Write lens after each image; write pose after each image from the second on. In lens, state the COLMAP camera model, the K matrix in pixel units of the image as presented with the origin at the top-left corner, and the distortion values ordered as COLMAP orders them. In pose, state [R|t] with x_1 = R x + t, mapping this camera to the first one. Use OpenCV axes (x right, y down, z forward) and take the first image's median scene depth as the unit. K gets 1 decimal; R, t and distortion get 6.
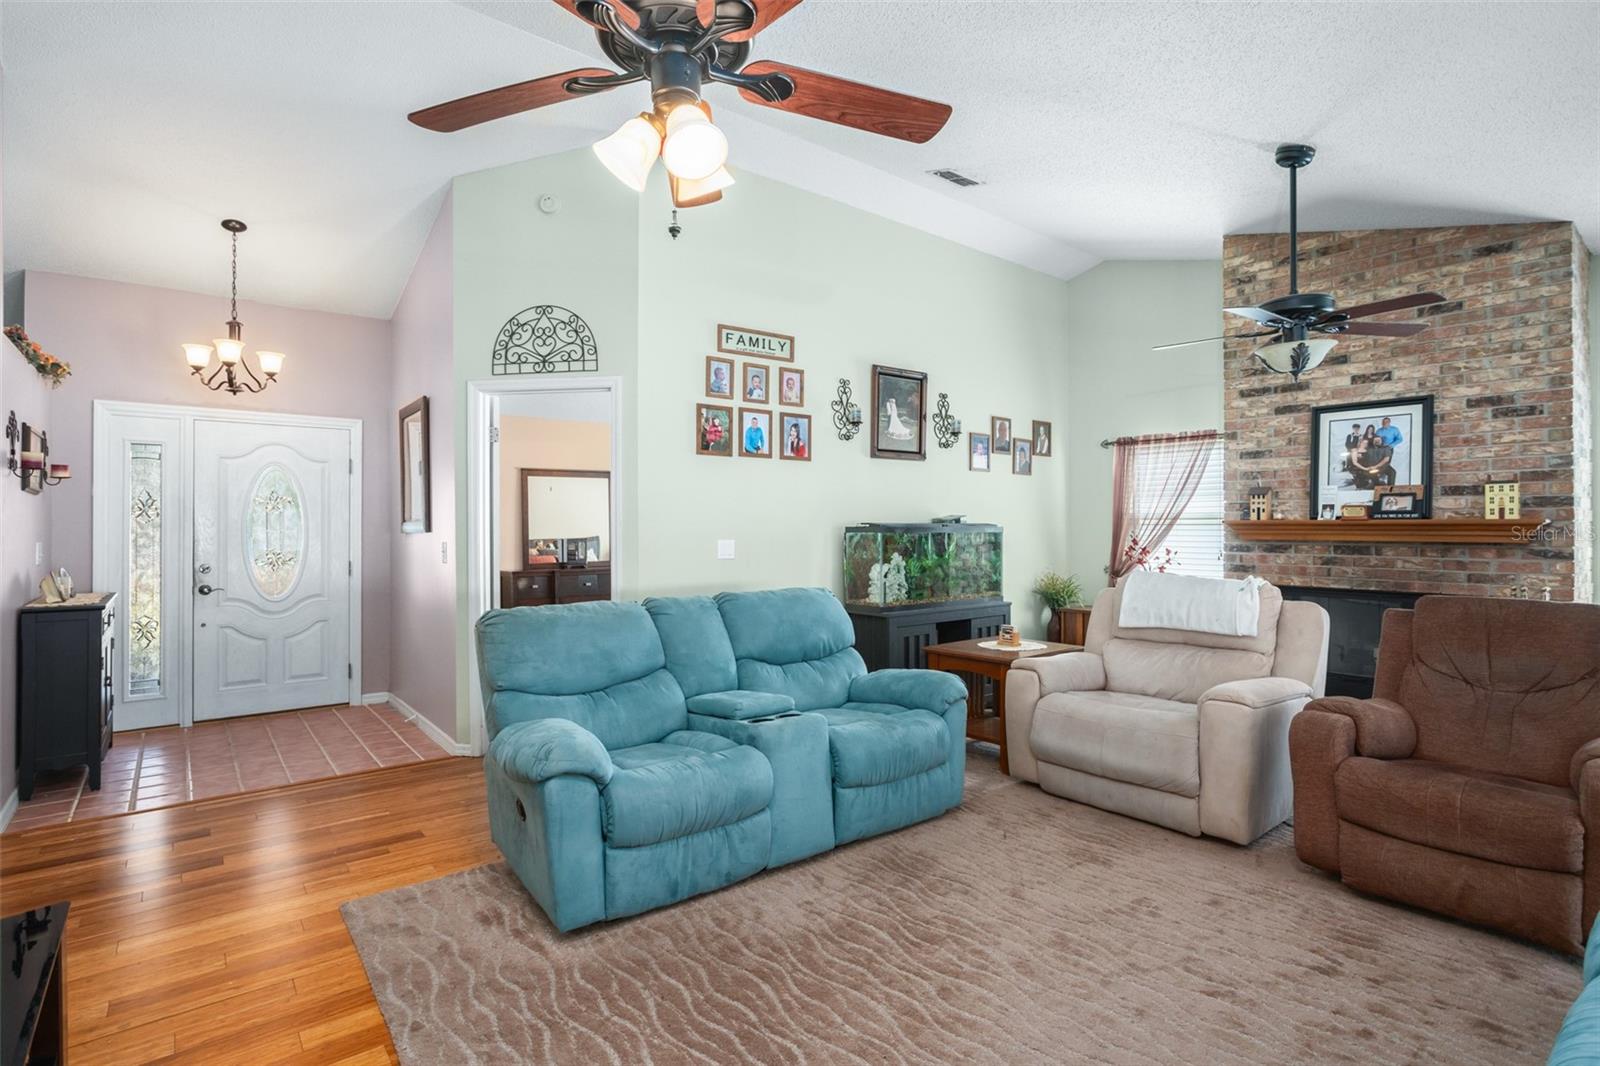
lens RADIAL K [[779.2, 0, 793.9], [0, 779.2, 519.0], [0, 0, 1]] dist [-0.033981, 0.018283]
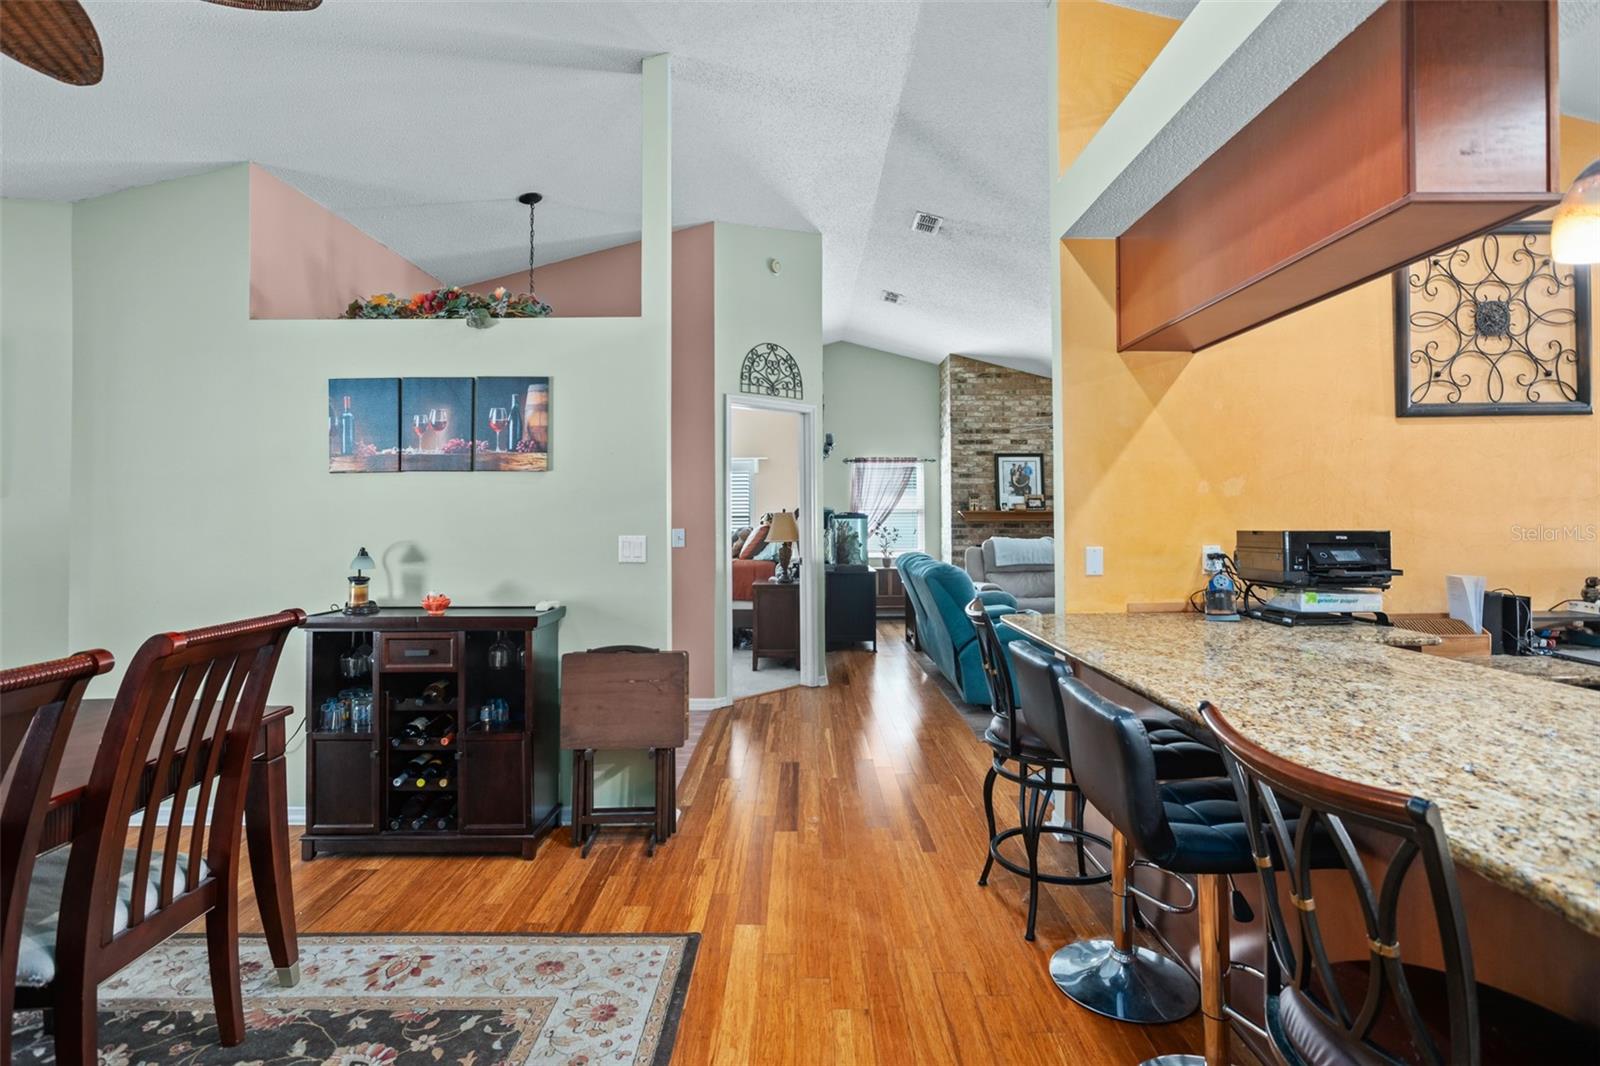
lens RADIAL K [[786.1, 0, 796.9], [0, 786.1, 500.7], [0, 0, 1]] dist [-0.029755, 0.017978]
pose [[0.630377, 0.012020, 0.776196, -1.242486], [-0.001876, 0.999901, -0.013960, 0.004849], [-0.776287, 0.007345, 0.630337, 0.134879]]
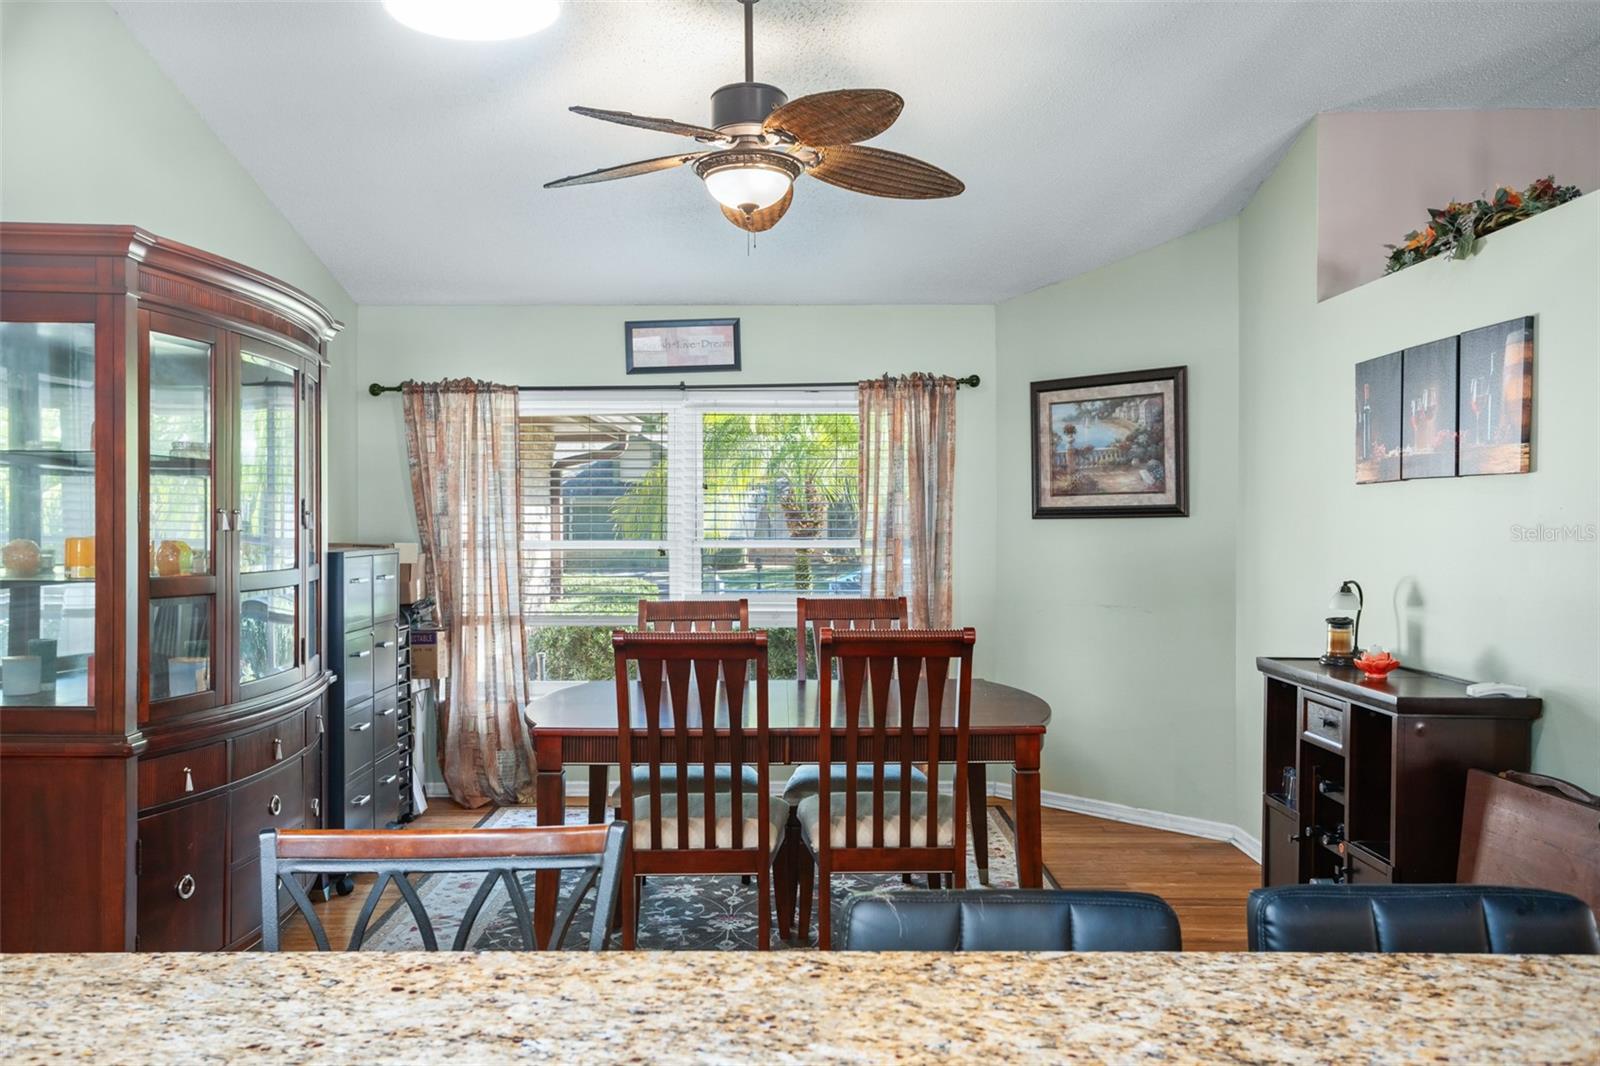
lens RADIAL K [[1233.2, 0, 792.0], [0, 1233.2, 539.7], [0, 0, 1]] dist [-0.000374, 0.010439]
pose [[0.779490, 0.011805, -0.626303, -0.714337], [0.001214, 0.999792, 0.020355, -0.009196], [0.626413, -0.016627, 0.779314, -0.024768]]
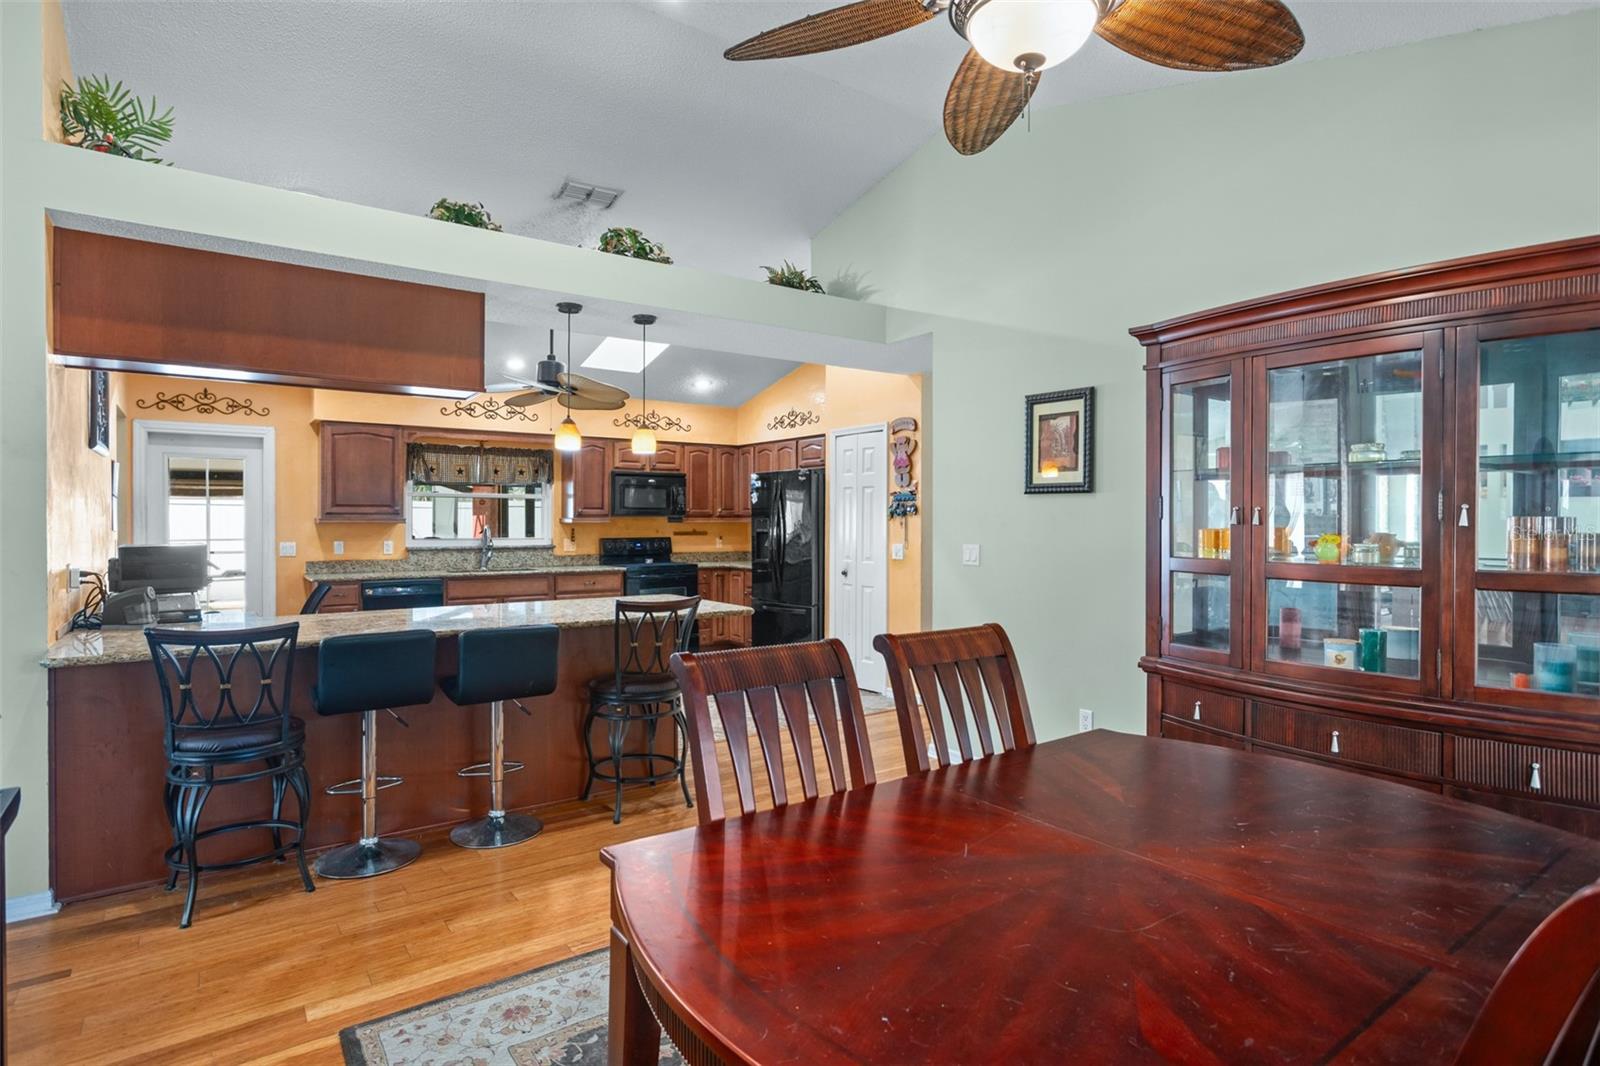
lens RADIAL K [[845.3, 0, 796.9], [0, 845.3, 521.1], [0, 0, 1]] dist [-0.040731, 0.000039]
pose [[-0.998597, 0.000635, 0.052942, -1.158548], [0.000471, 0.999995, -0.003110, -0.001437], [-0.052943, -0.003081, -0.998593, 0.980280]]
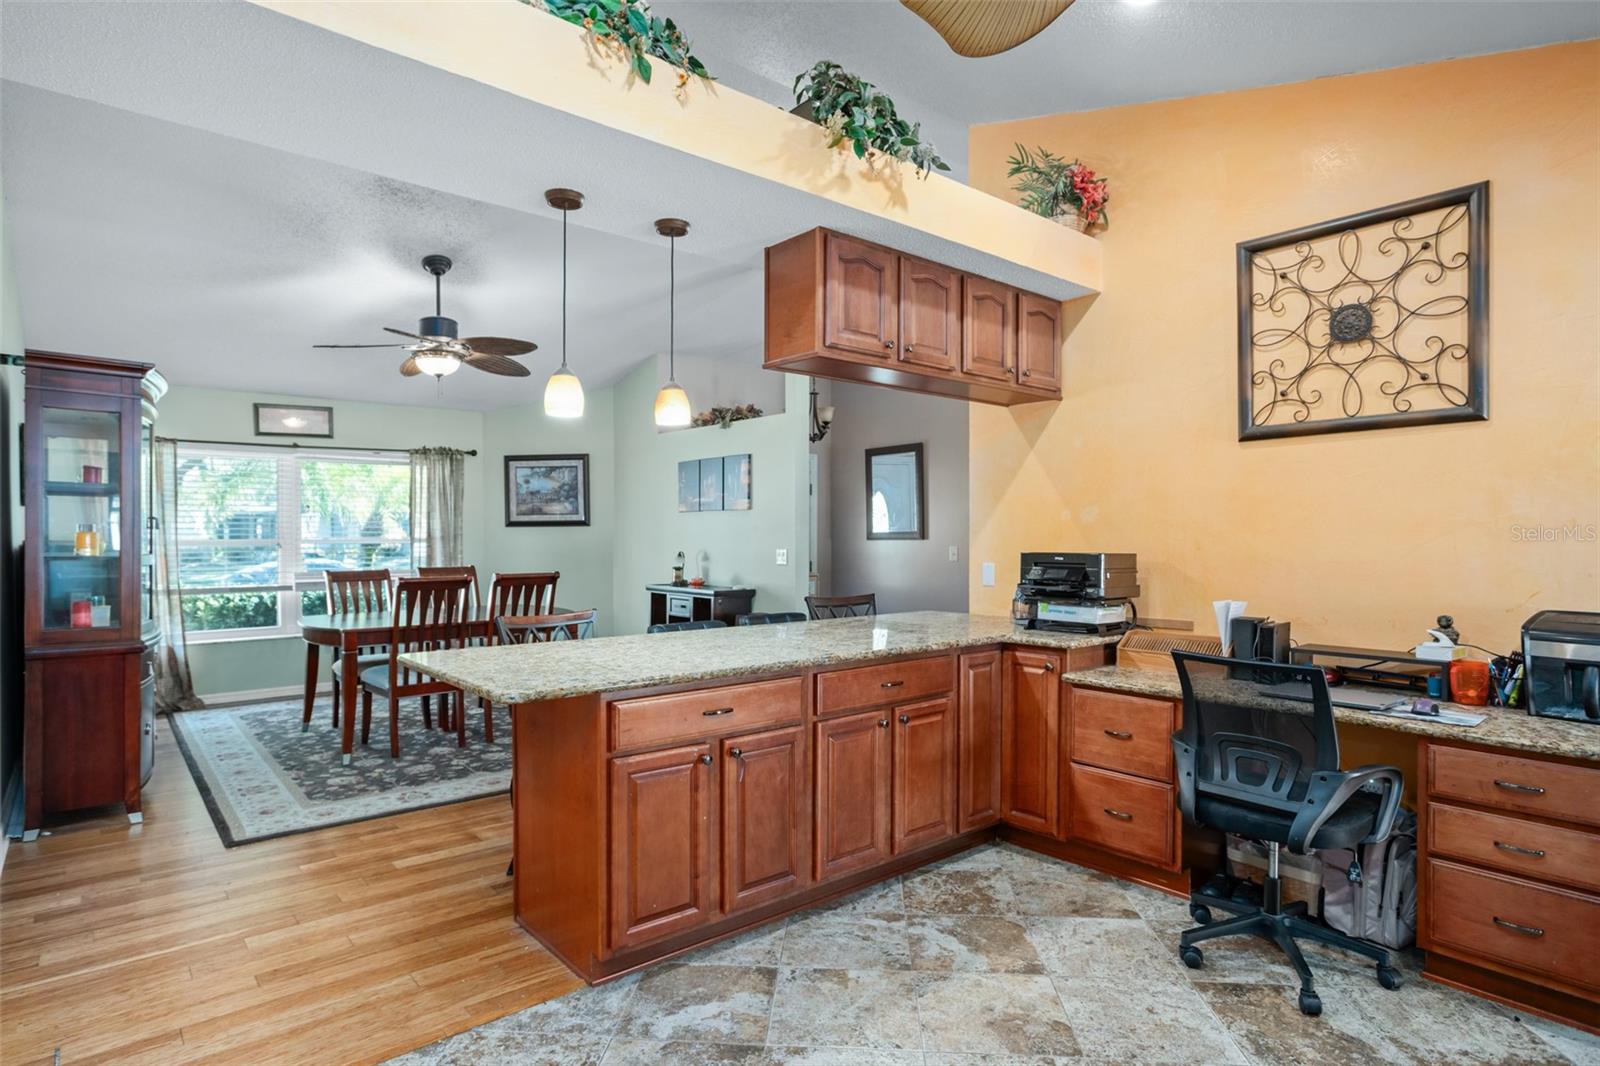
lens RADIAL K [[853.4, 0, 792.4], [0, 853.4, 539.7], [0, 0, 1]] dist [-0.042079, 0.032442]
pose [[0.999828, 0.002838, 0.018305, -0.783844], [-0.003067, 0.999918, 0.012465, -0.001711], [-0.018268, -0.012519, 0.999755, -0.572764]]
